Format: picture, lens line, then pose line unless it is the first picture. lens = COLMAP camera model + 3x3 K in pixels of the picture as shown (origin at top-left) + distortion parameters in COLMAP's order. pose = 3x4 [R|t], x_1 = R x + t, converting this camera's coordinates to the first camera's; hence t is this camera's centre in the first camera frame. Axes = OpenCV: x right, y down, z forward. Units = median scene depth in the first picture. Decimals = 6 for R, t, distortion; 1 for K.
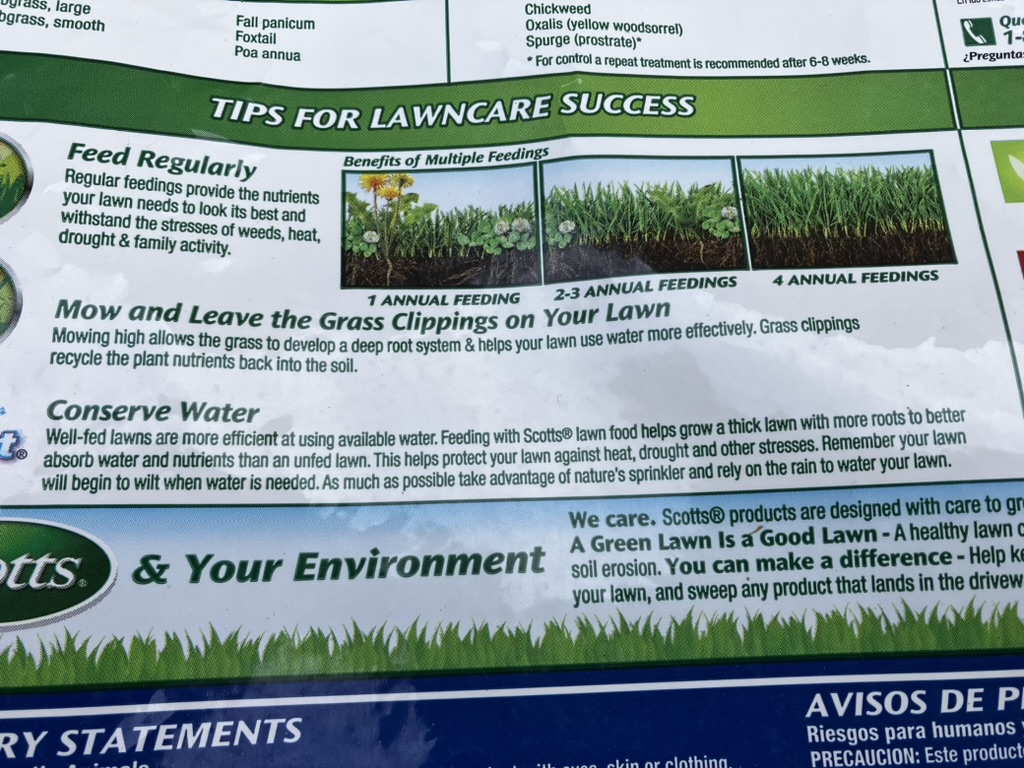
lens RADIAL K [[859.6, 0, 507.5], [0, 859.6, 384.8], [0, 0, 1]] dist [-0.008510, -0.041604]
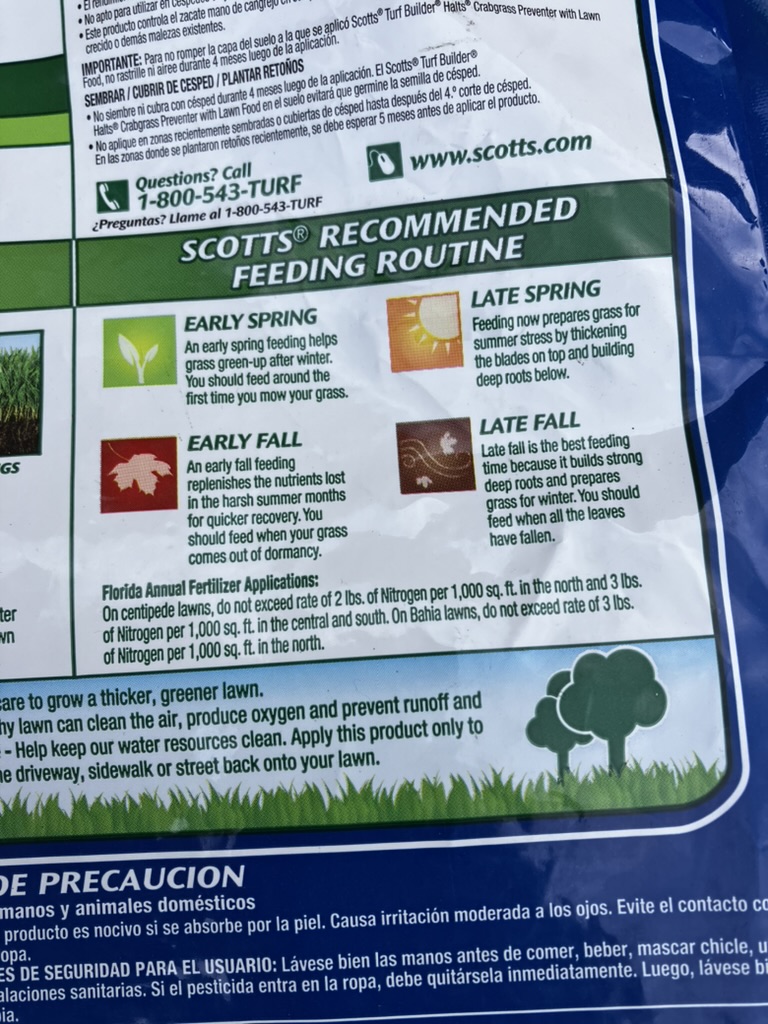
lens RADIAL K [[831.2, 0, 383.4], [0, 831.2, 507.5], [0, 0, 1]] dist [-0.020782, 0.003639]
pose [[0.997721, -0.031528, 0.059652, 0.907278], [0.024023, 0.992166, 0.122594, -0.198766], [-0.063050, -0.120881, 0.990663, 0.011279]]
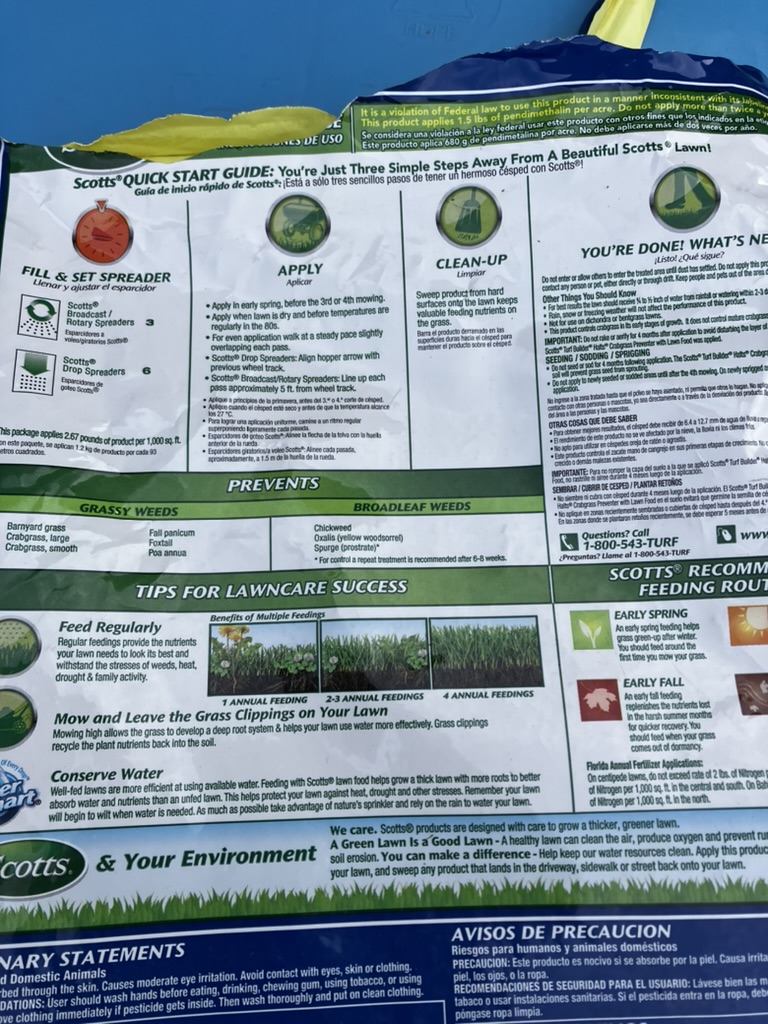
lens RADIAL K [[831.2, 0, 383.4], [0, 831.2, 507.5], [0, 0, 1]] dist [-0.020782, 0.003639]
pose [[0.999831, 0.004061, 0.017928, 0.154787], [-0.003284, 0.999062, -0.043173, -0.470969], [-0.018087, 0.043107, 0.998907, -0.833098]]
